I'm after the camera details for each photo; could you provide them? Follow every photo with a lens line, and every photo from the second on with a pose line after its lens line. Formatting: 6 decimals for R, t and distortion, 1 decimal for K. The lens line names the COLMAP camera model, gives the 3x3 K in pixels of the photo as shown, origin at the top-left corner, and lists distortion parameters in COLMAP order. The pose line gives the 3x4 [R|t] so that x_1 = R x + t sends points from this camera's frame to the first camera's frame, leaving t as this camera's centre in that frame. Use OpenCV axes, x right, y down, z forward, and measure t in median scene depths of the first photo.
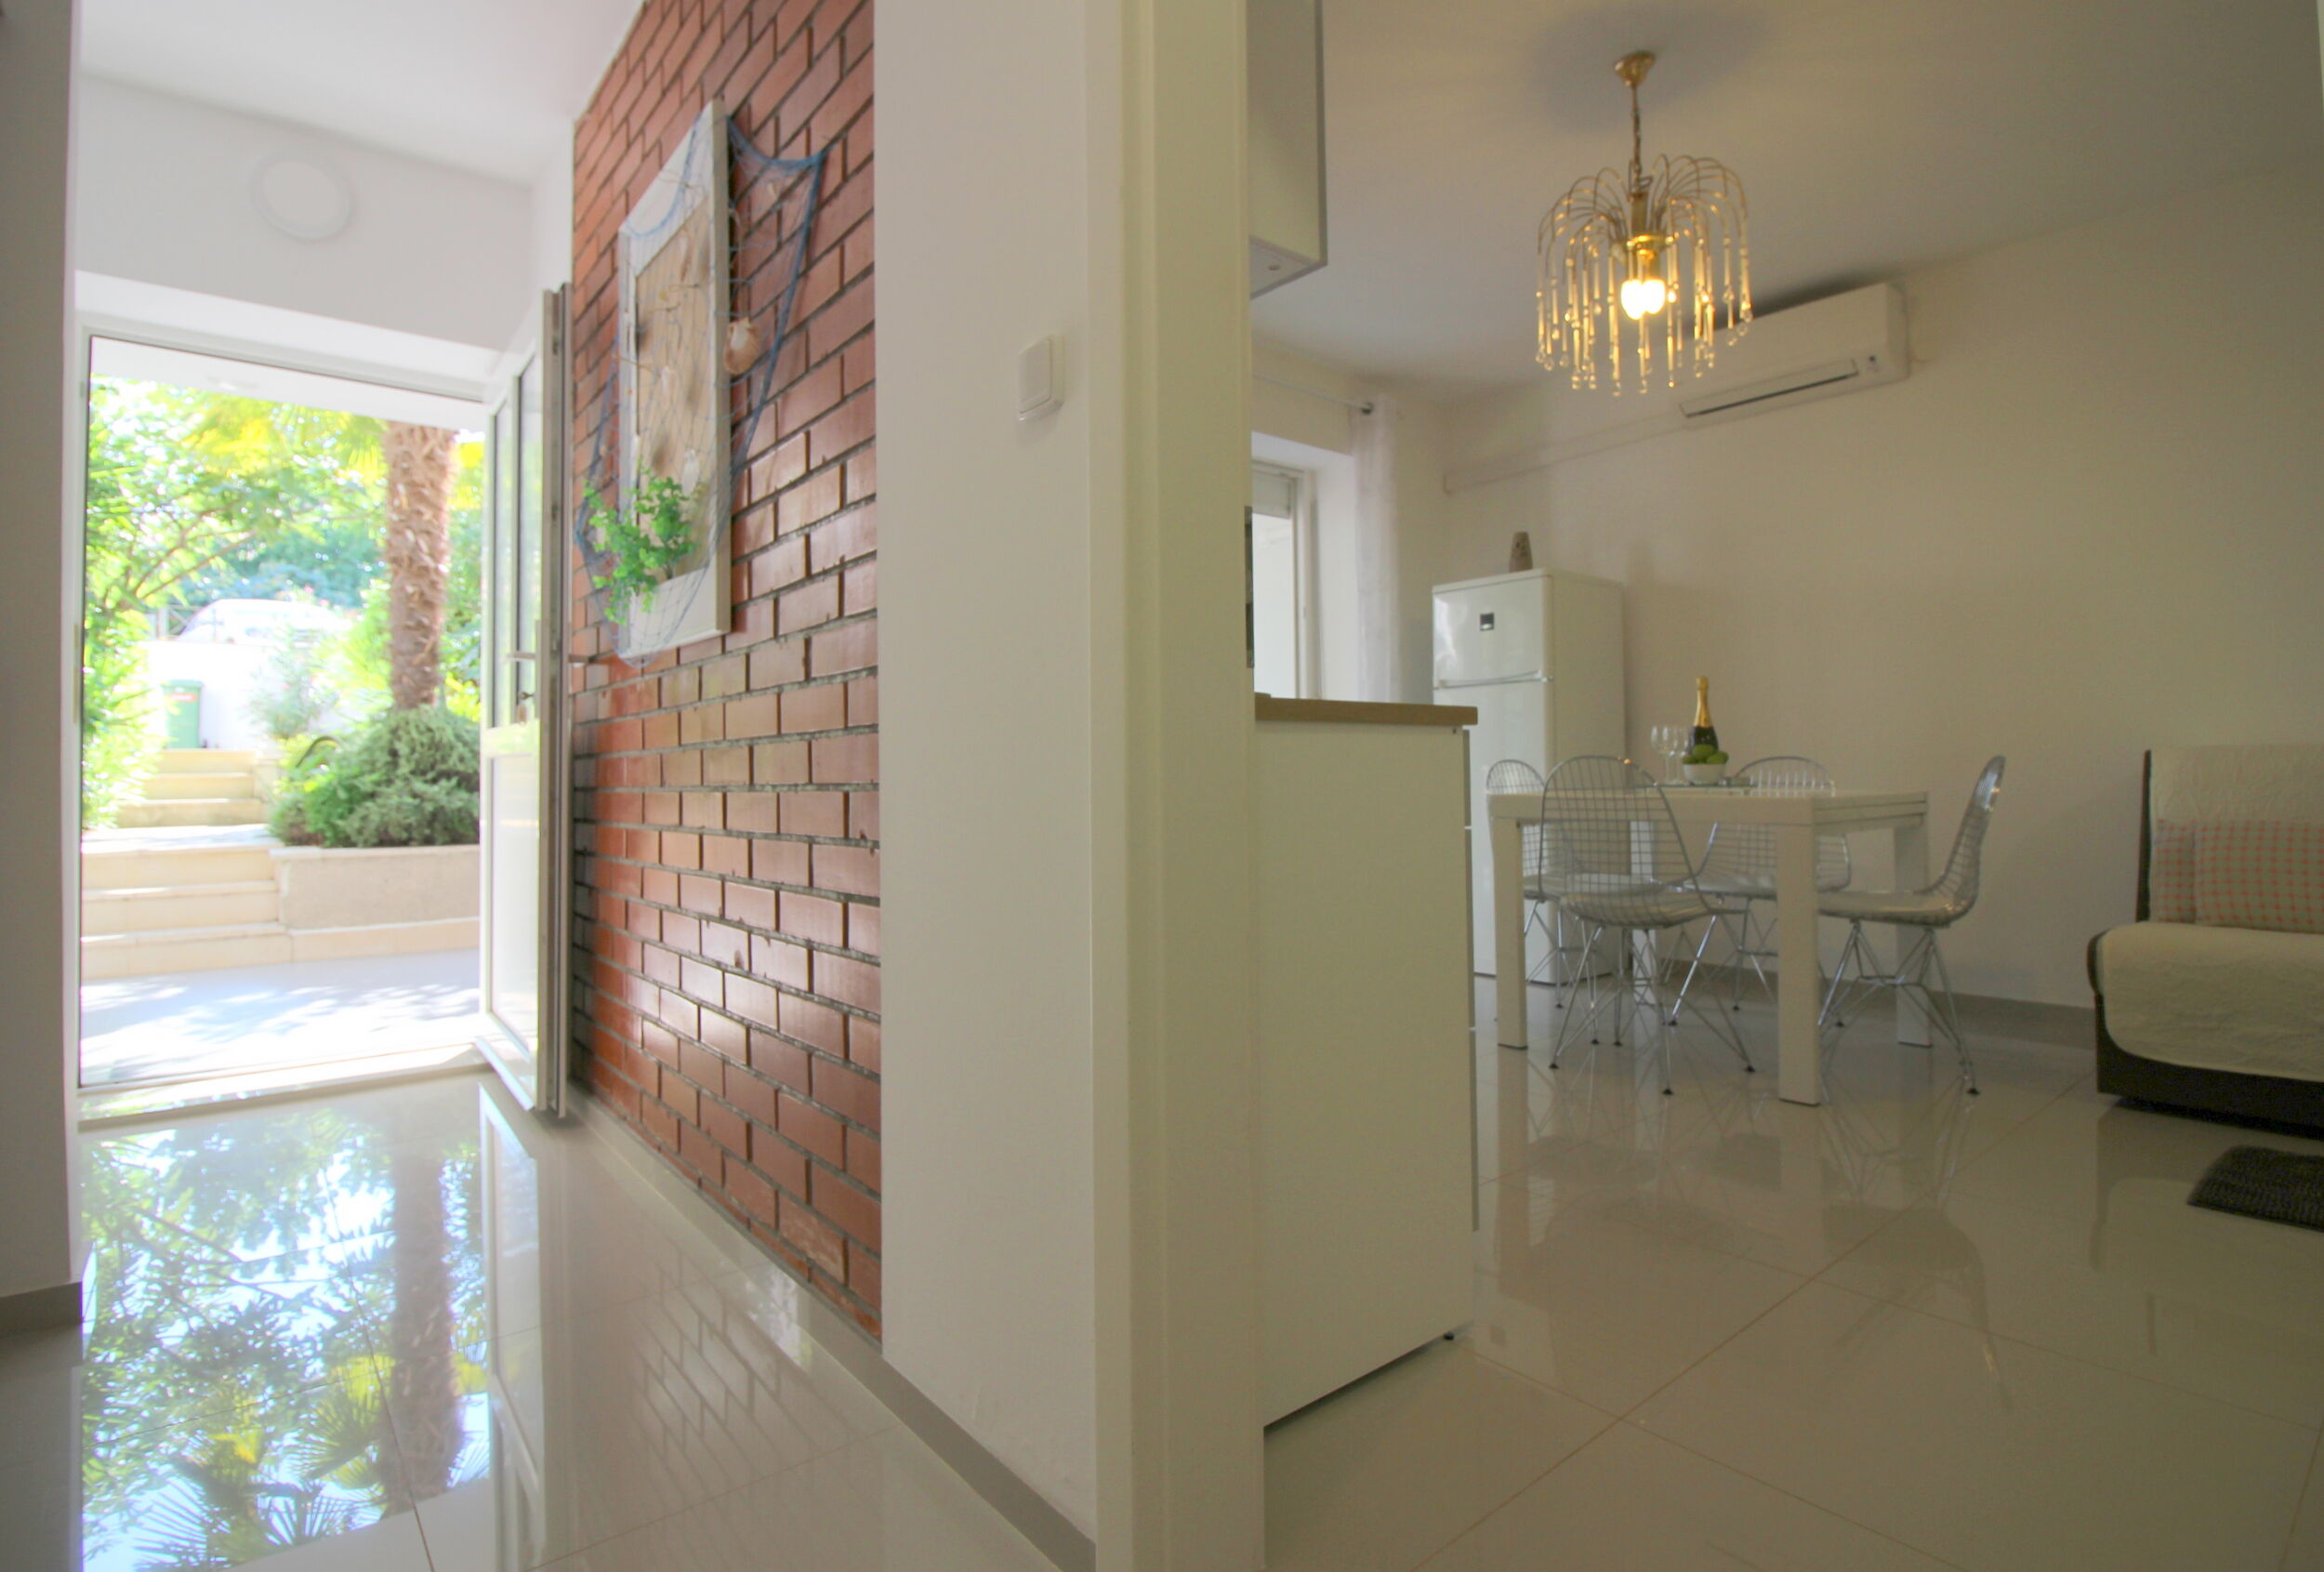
lens RADIAL K [[1108.0, 0, 1162.0], [0, 1108.0, 786.0], [0, 0, 1]] dist [-0.016642, 0.000037]
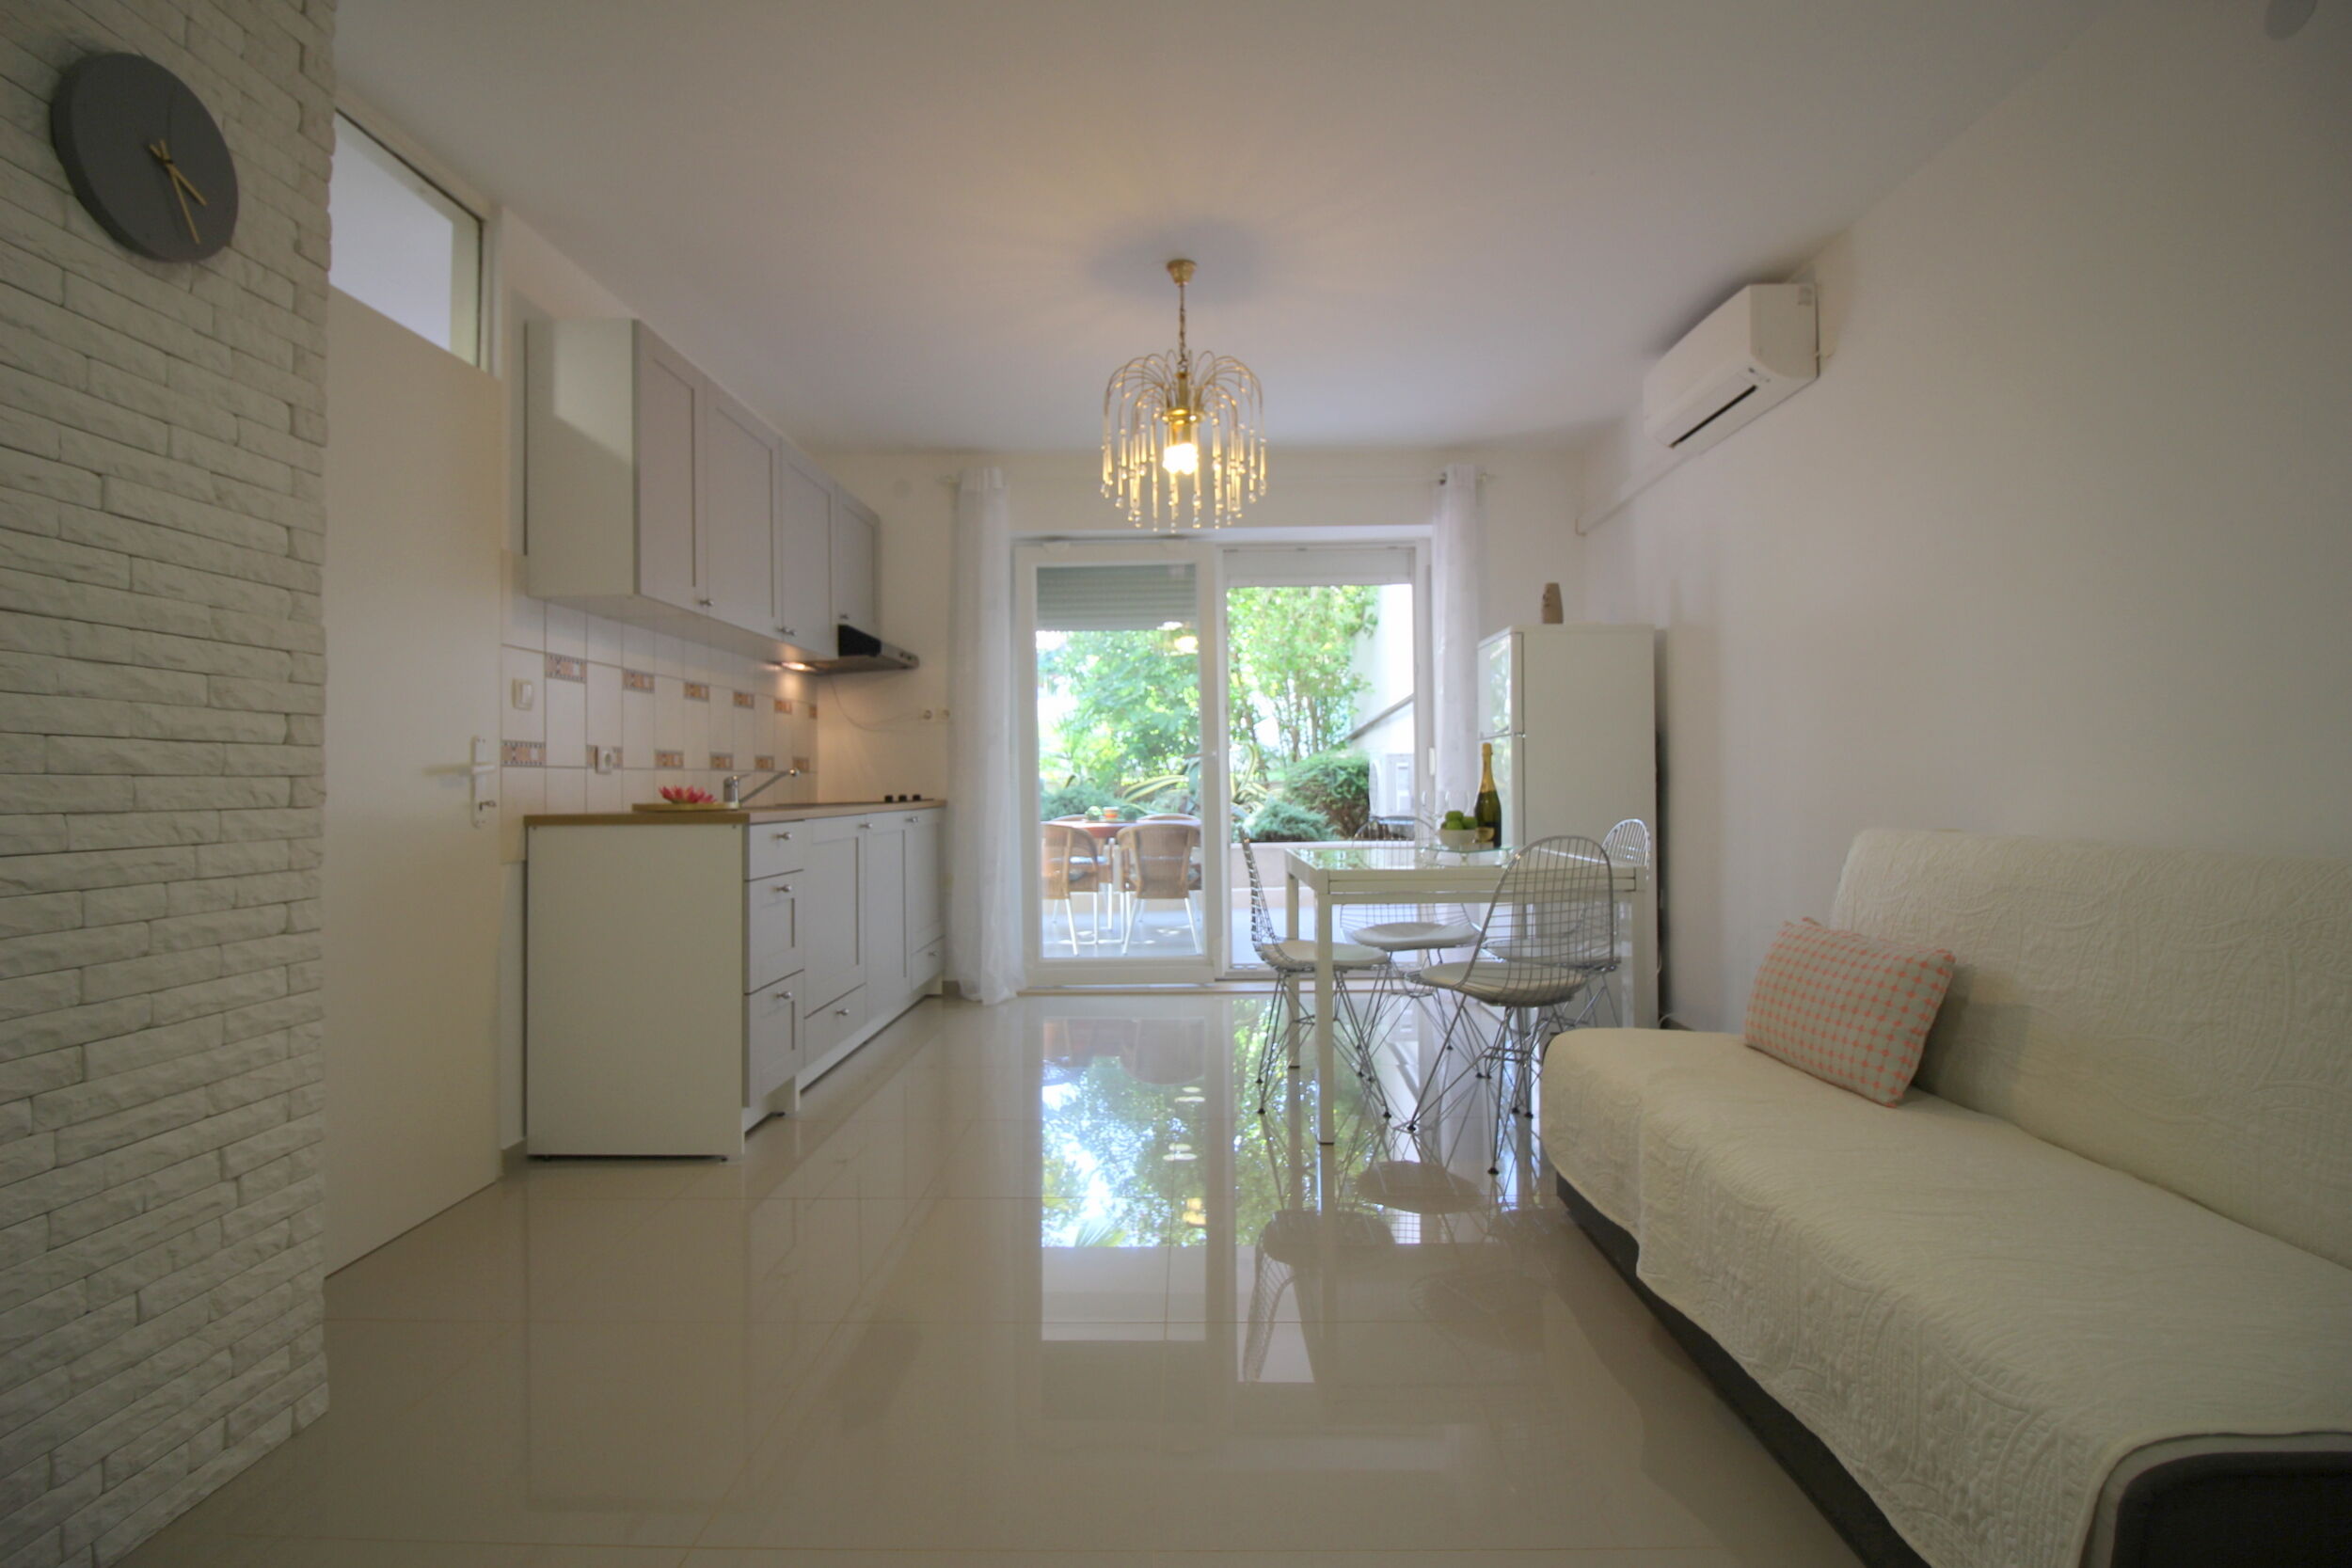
lens RADIAL K [[1095.3, 0, 1178.2], [0, 1095.3, 762.4], [0, 0, 1]] dist [-0.001004, -0.012122]
pose [[0.762902, -0.007215, -0.646474, 0.850279], [-0.014785, 0.999482, -0.028602, -0.043442], [0.646345, 0.031379, 0.762400, 0.046729]]
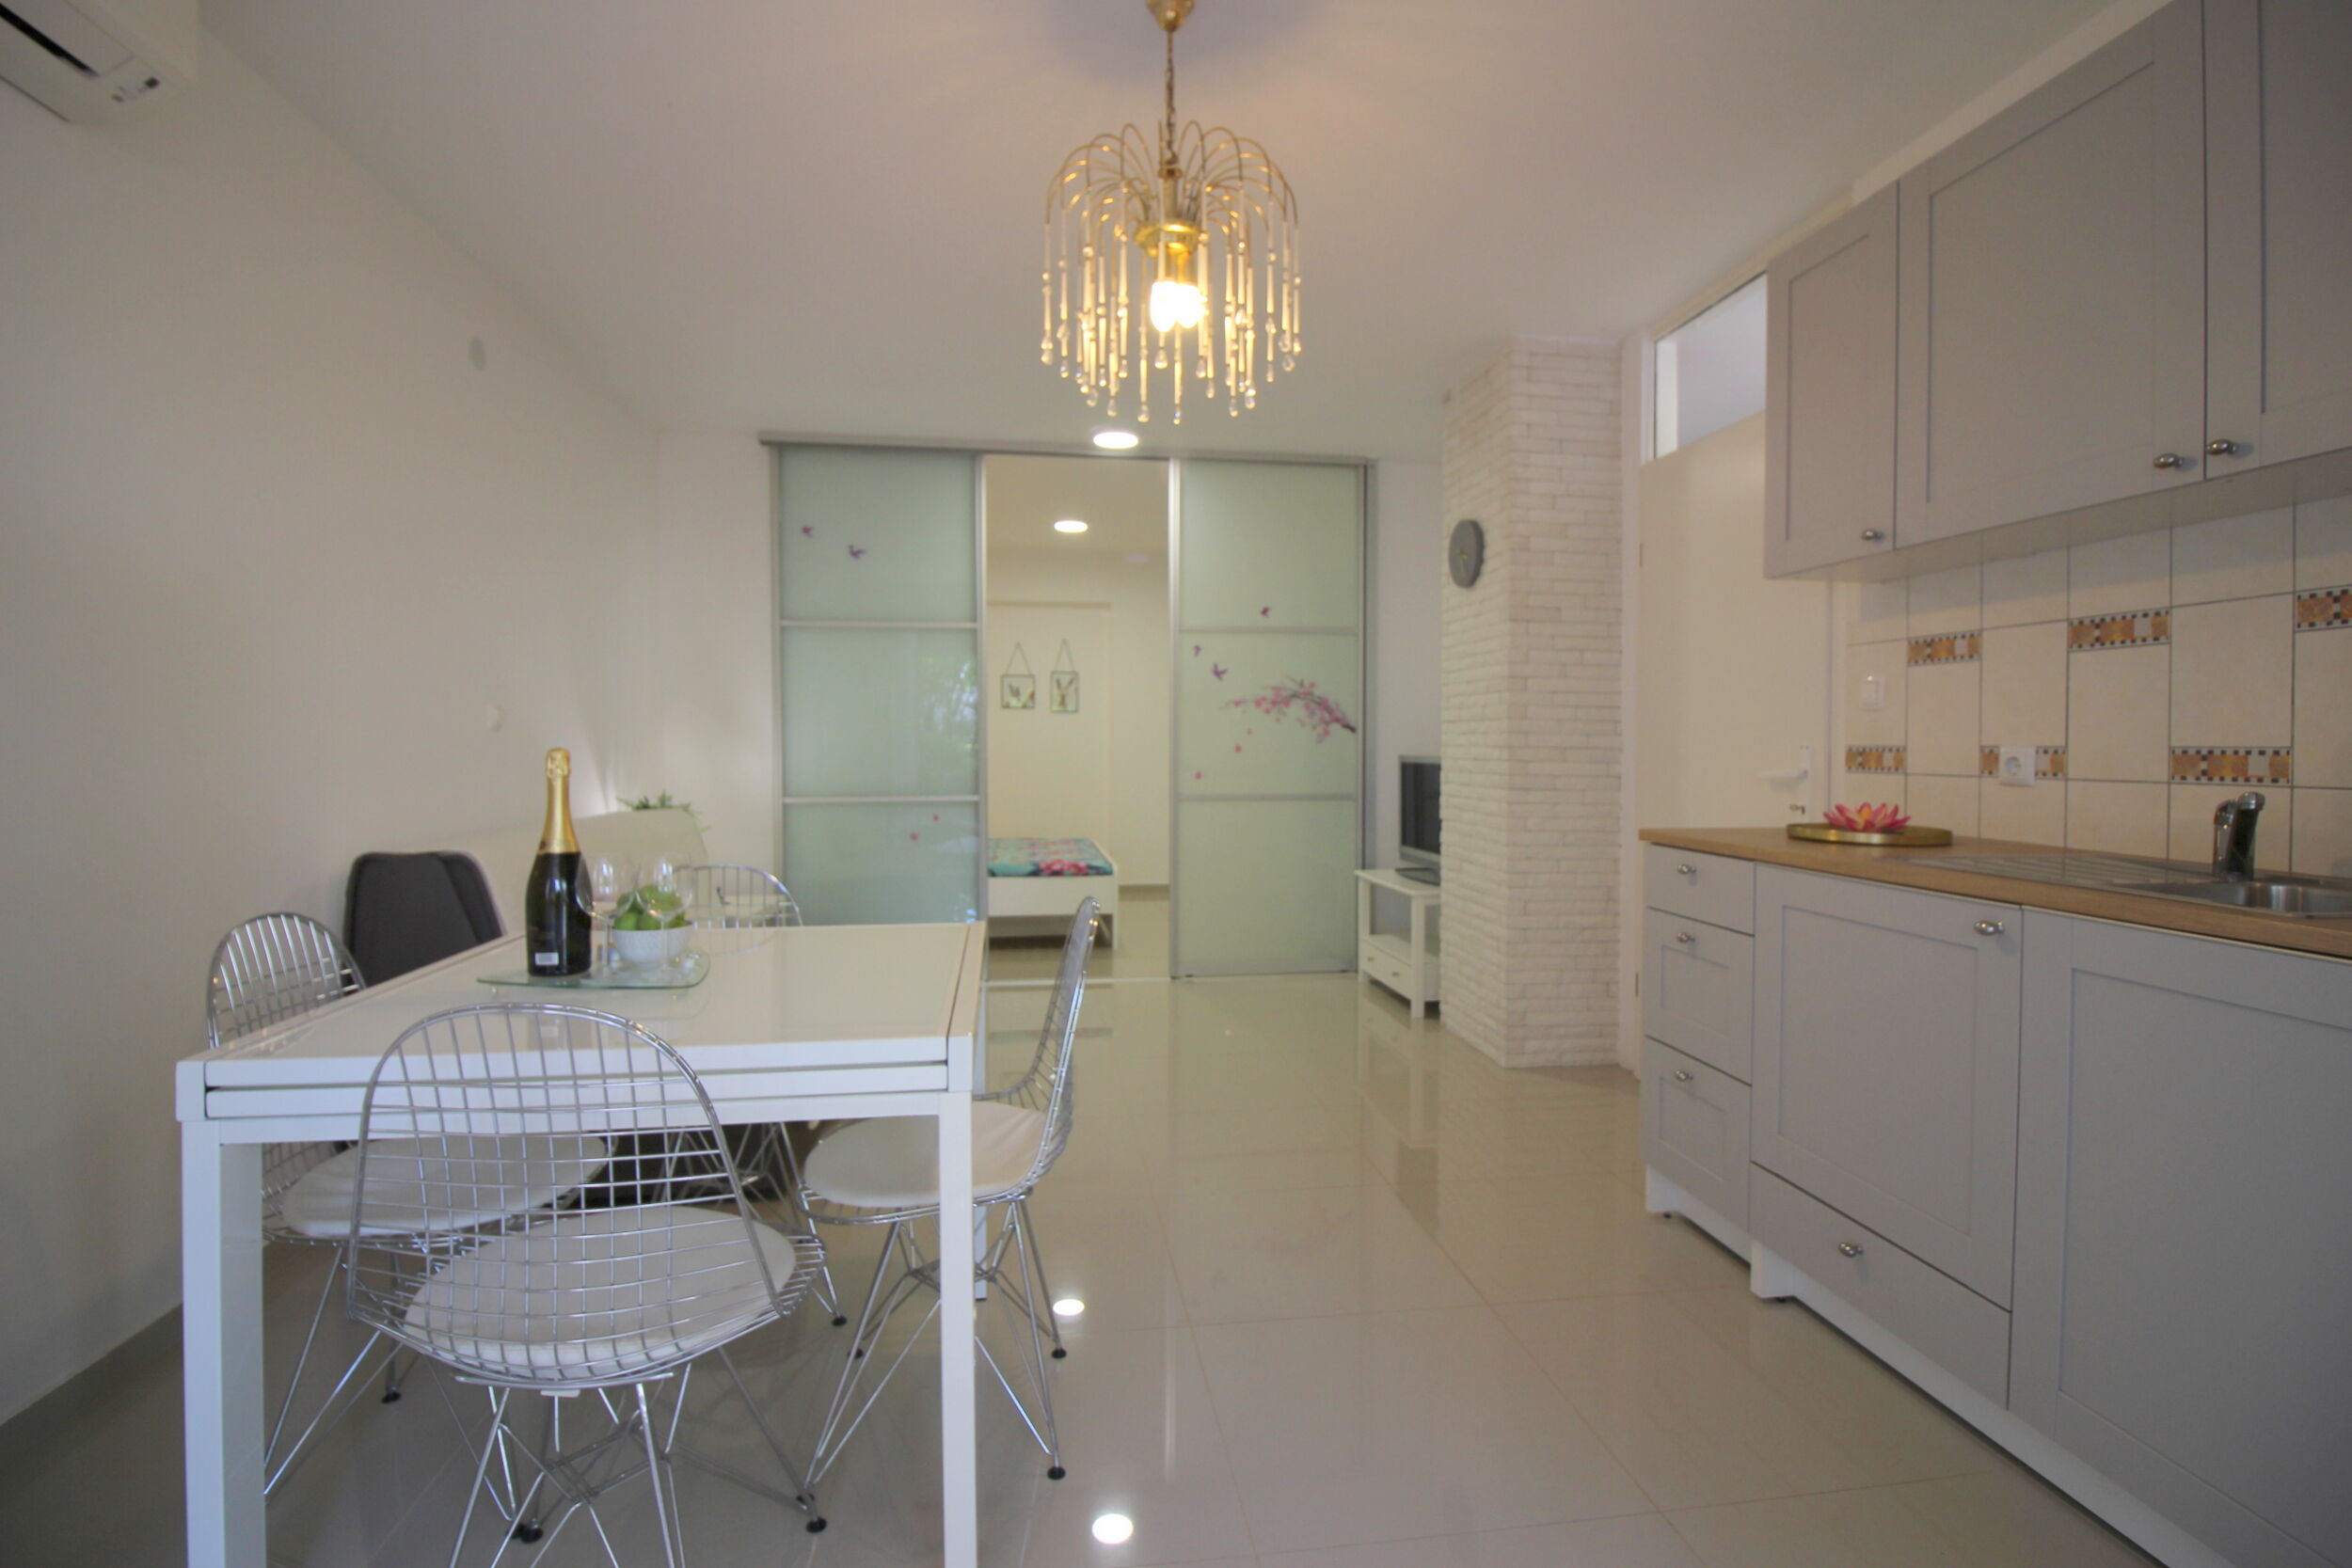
lens RADIAL K [[1082.4, 0, 1167.8], [0, 1082.4, 771.5], [0, 0, 1]] dist [0.000028, -0.013835]
pose [[-0.847102, -0.006054, 0.531395, 0.018315], [0.016268, 0.999171, 0.037318, -0.090021], [-0.531181, 0.040257, -0.846302, 1.156873]]
